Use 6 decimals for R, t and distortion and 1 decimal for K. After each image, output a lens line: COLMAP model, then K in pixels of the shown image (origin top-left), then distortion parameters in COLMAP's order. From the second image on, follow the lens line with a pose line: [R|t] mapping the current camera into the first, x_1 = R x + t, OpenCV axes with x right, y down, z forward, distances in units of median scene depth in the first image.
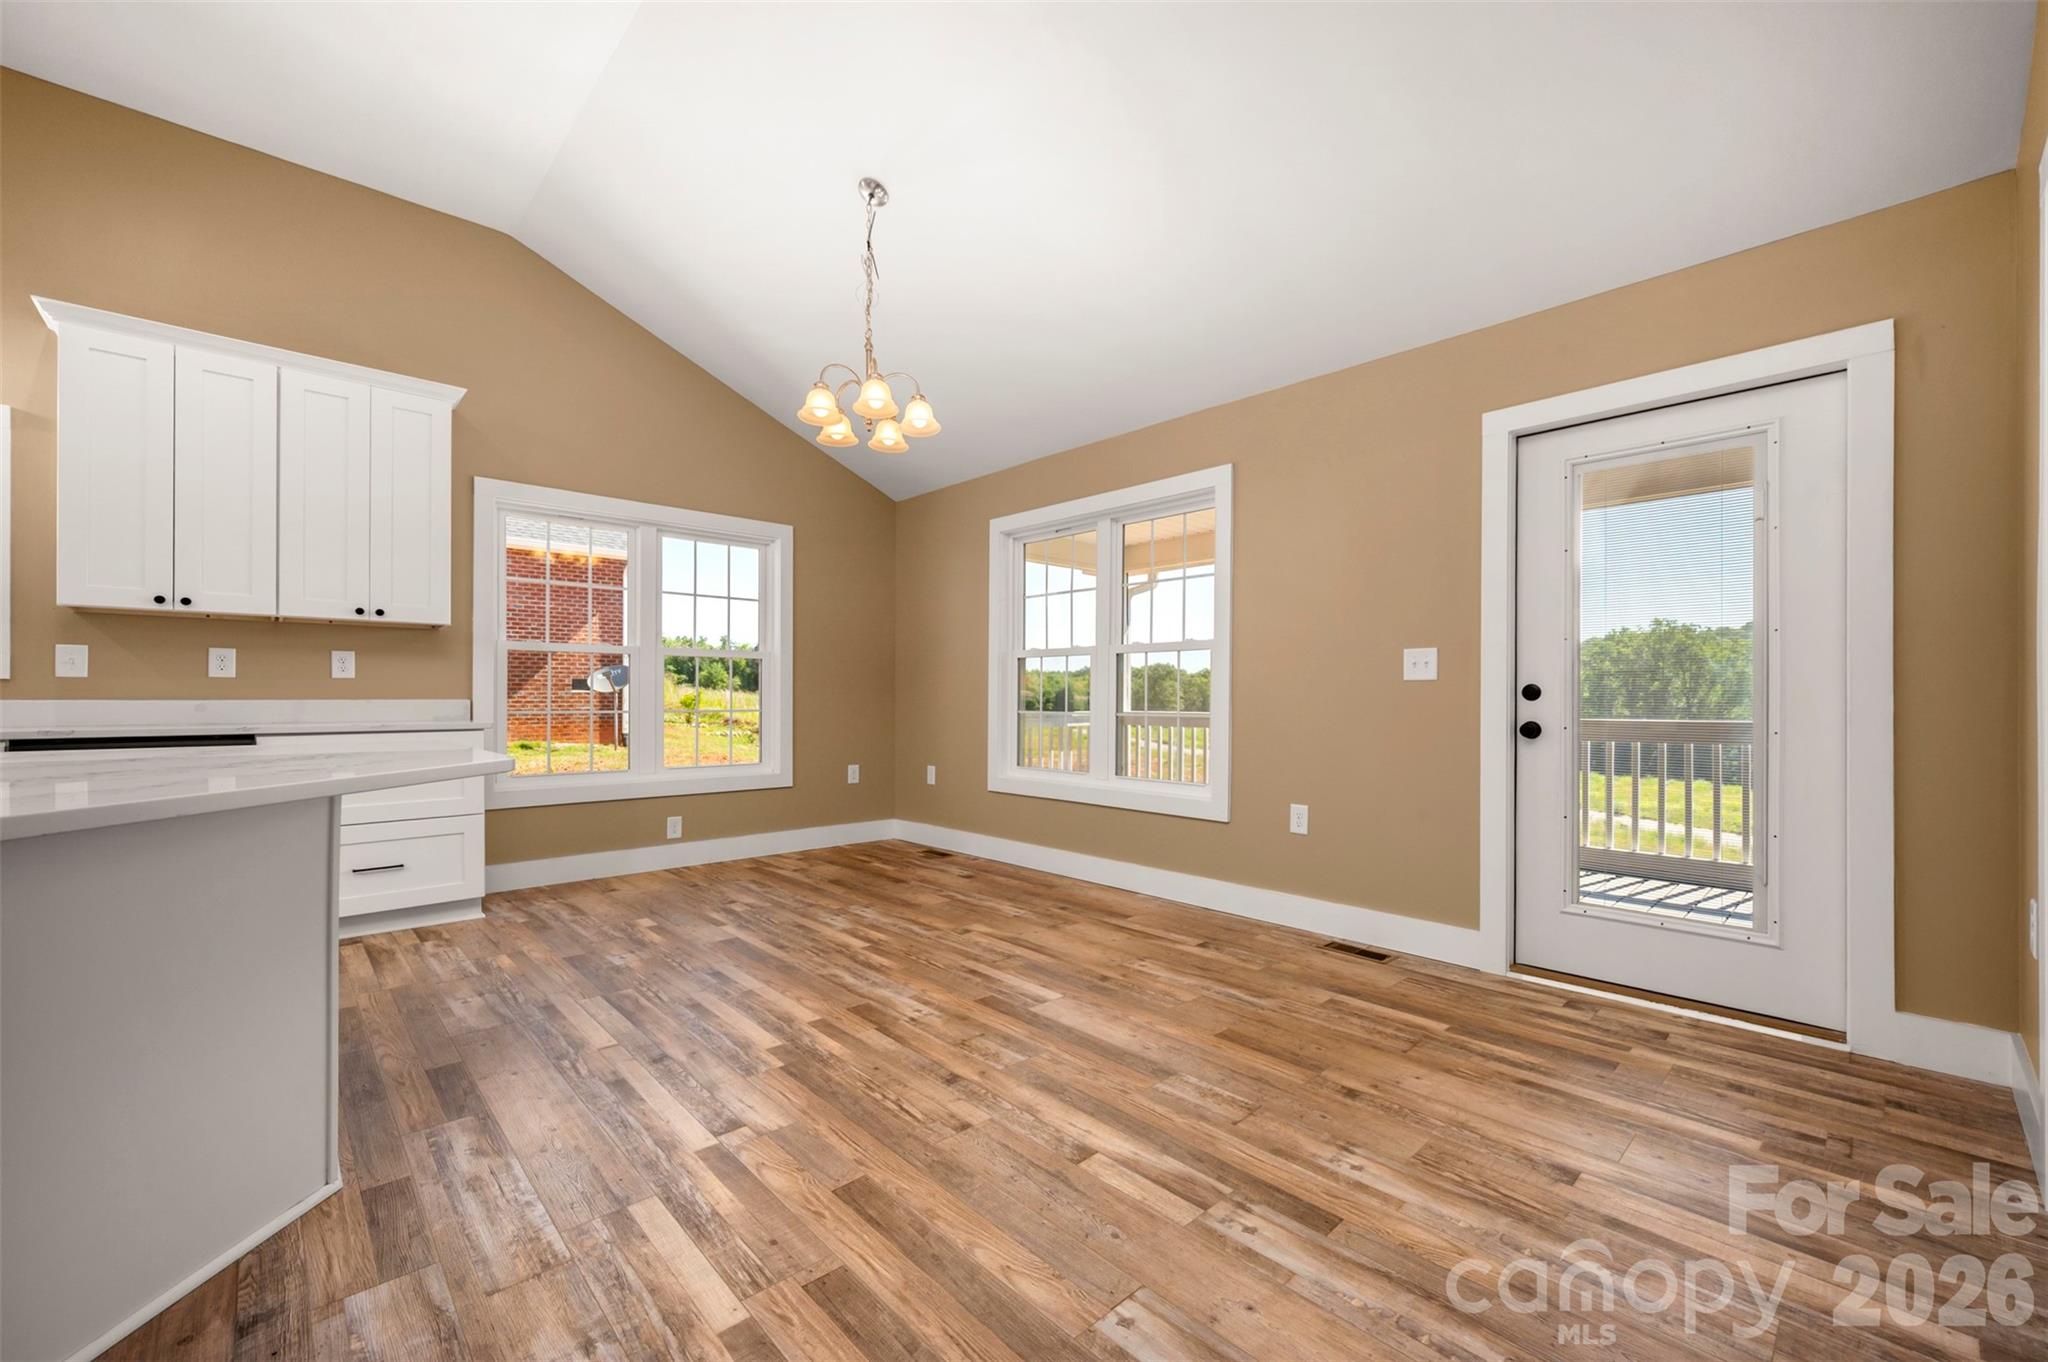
lens RADIAL K [[824.0, 0, 1028.6], [0, 824.0, 698.1], [0, 0, 1]] dist [-0.002489, 0.001178]
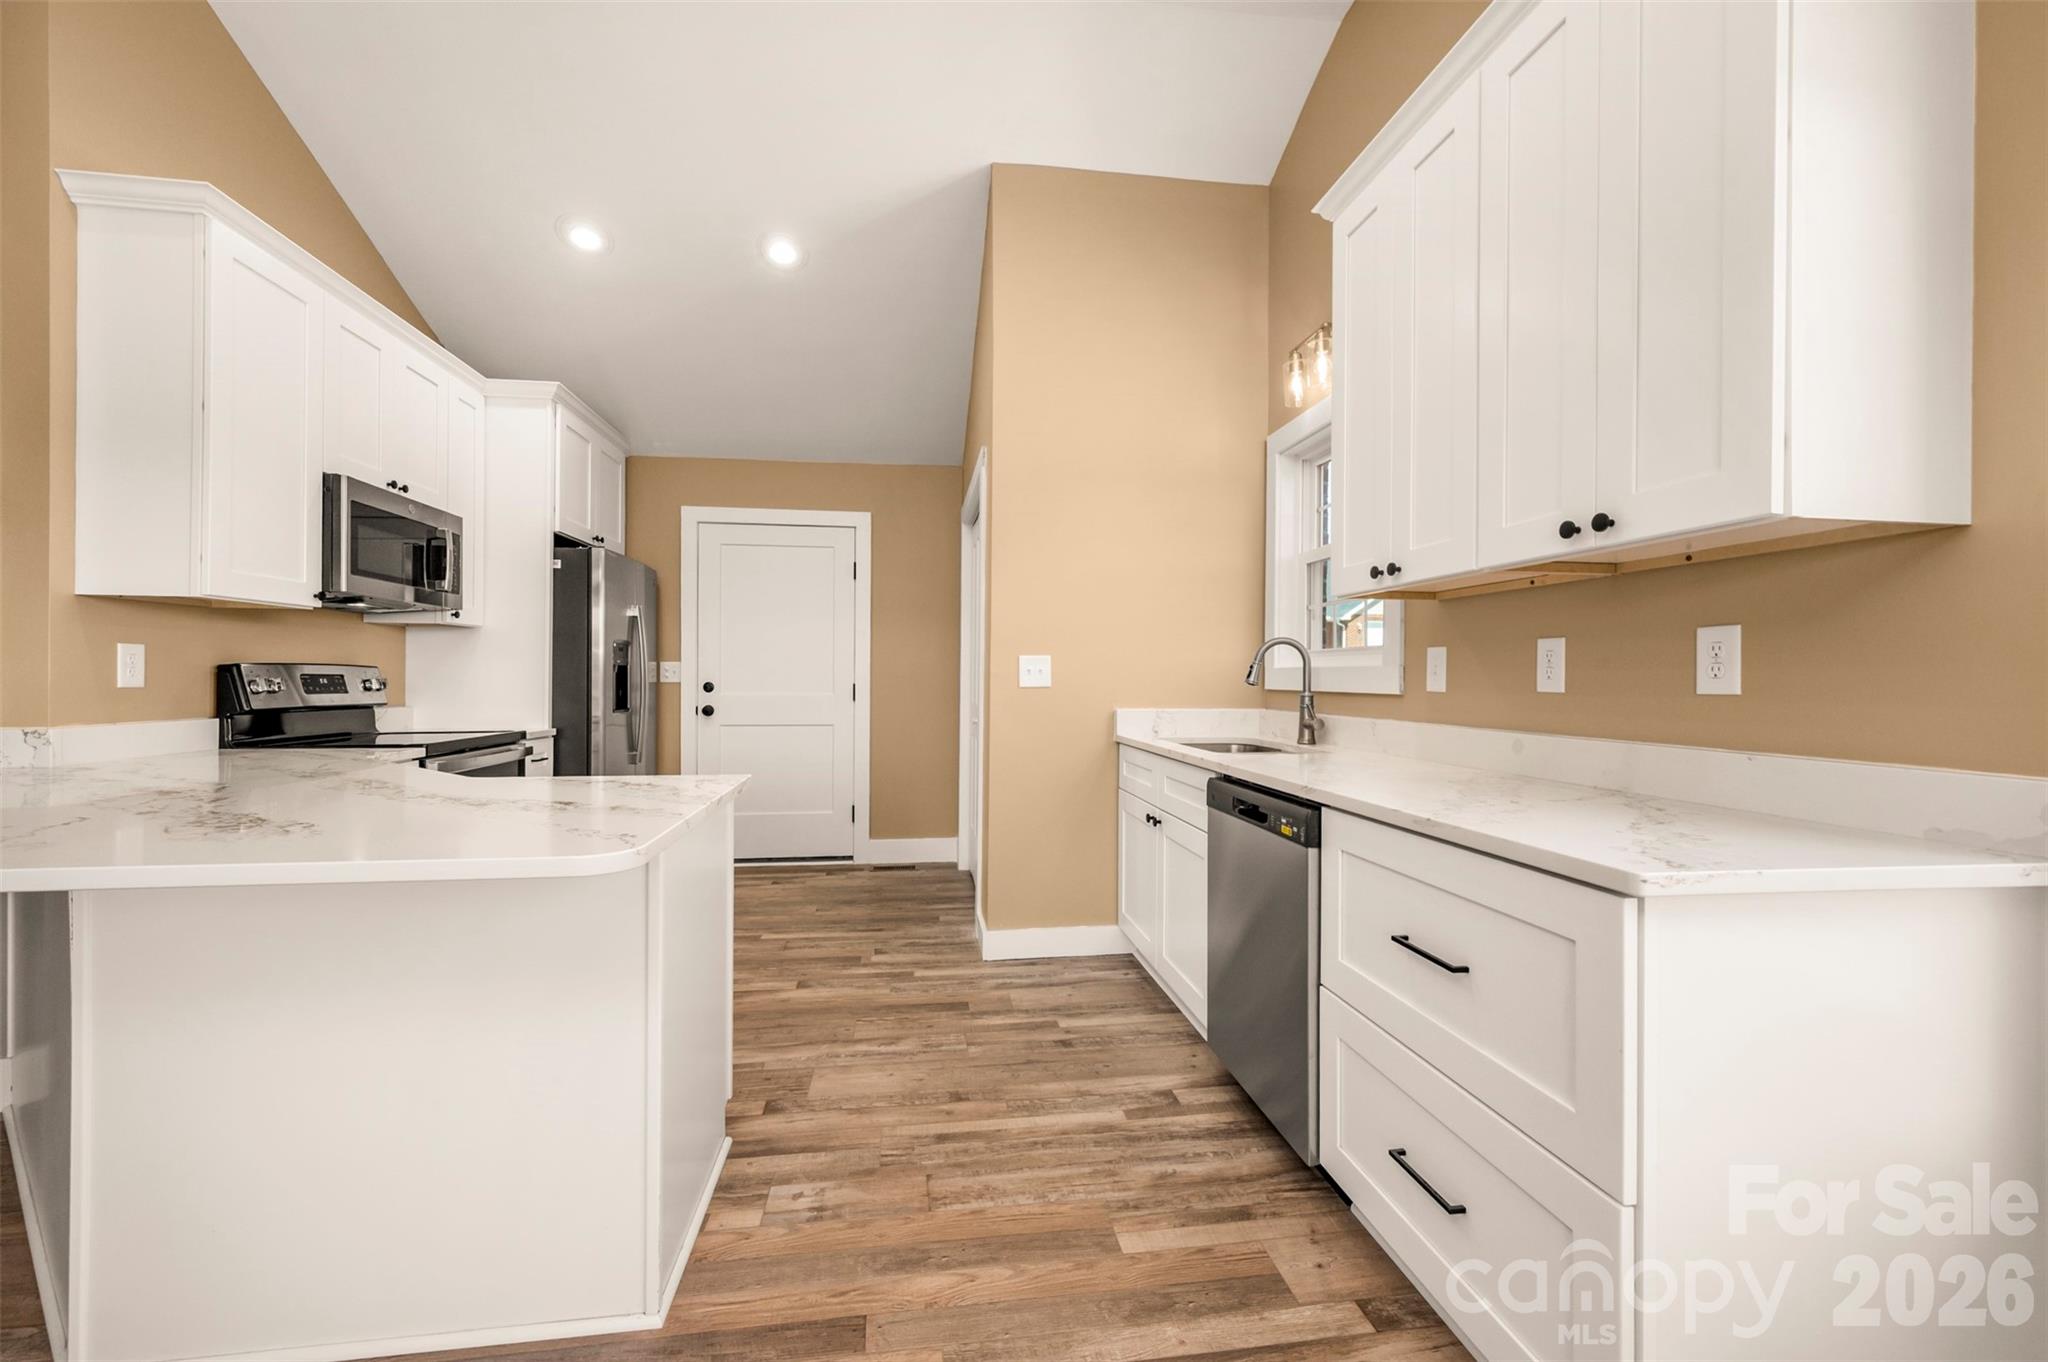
lens RADIAL K [[824.0, 0, 1023.0], [0, 824.0, 677.0], [0, 0, 1]] dist [-0.002489, 0.001178]
pose [[-0.567793, -0.004146, -0.823161, -0.396415], [-0.007570, 0.999971, 0.000184, -0.038681], [0.823136, 0.006336, -0.567808, 1.196945]]
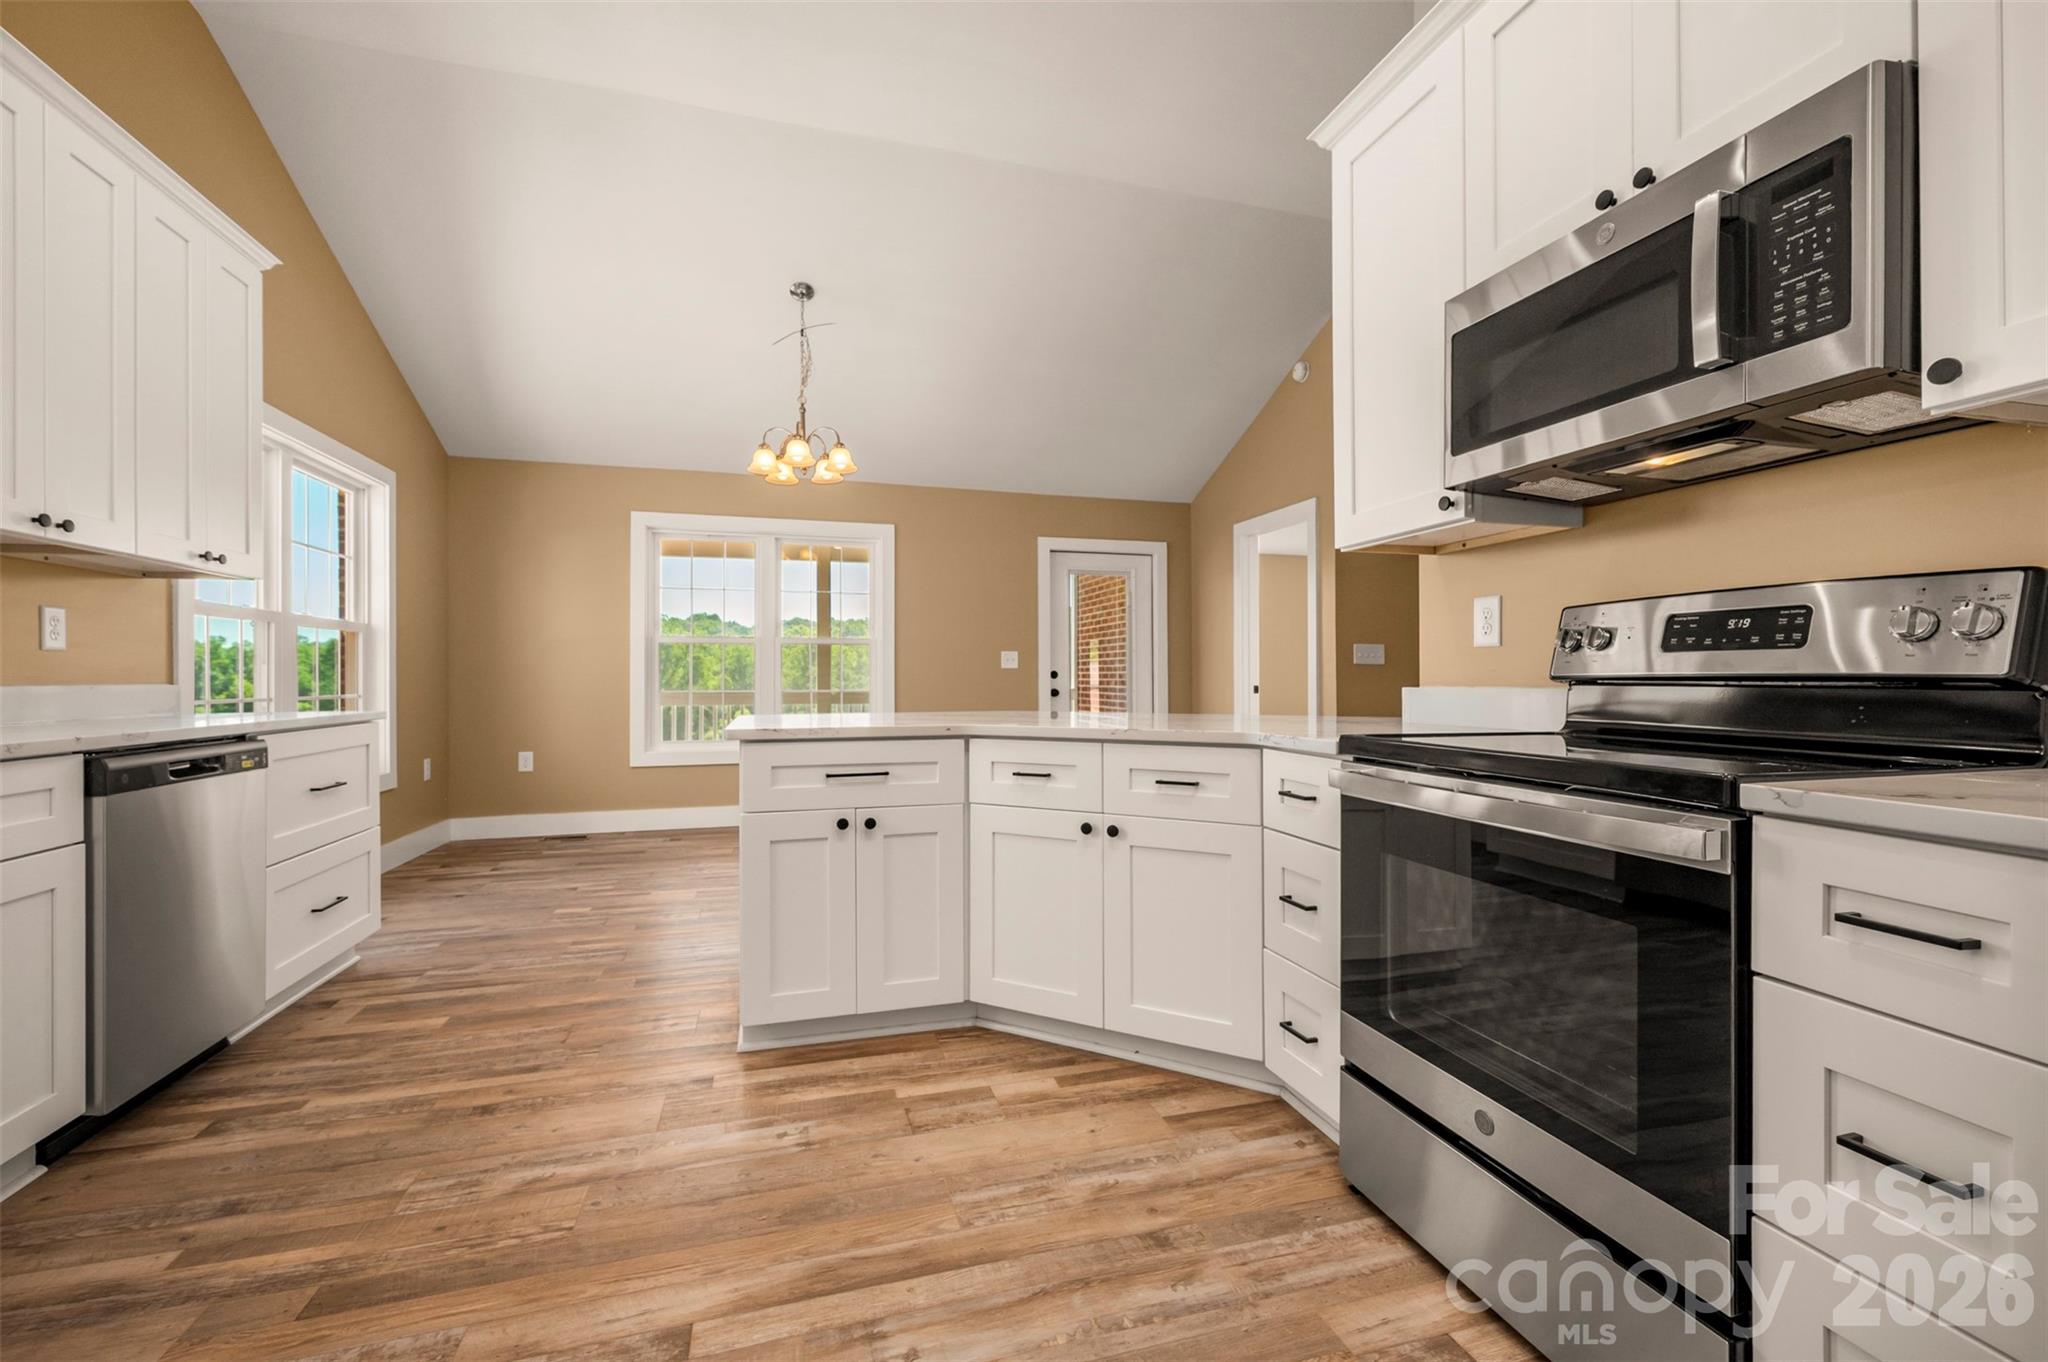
lens RADIAL K [[863.0, 0, 1037.3], [0, 863.0, 680.1], [0, 0, 1]] dist [-0.011118, 0.001219]
pose [[0.440549, -0.003802, 0.897720, -1.361399], [0.005250, 0.999985, 0.001659, 0.002494], [-0.897713, 0.003982, 0.440563, 0.073296]]
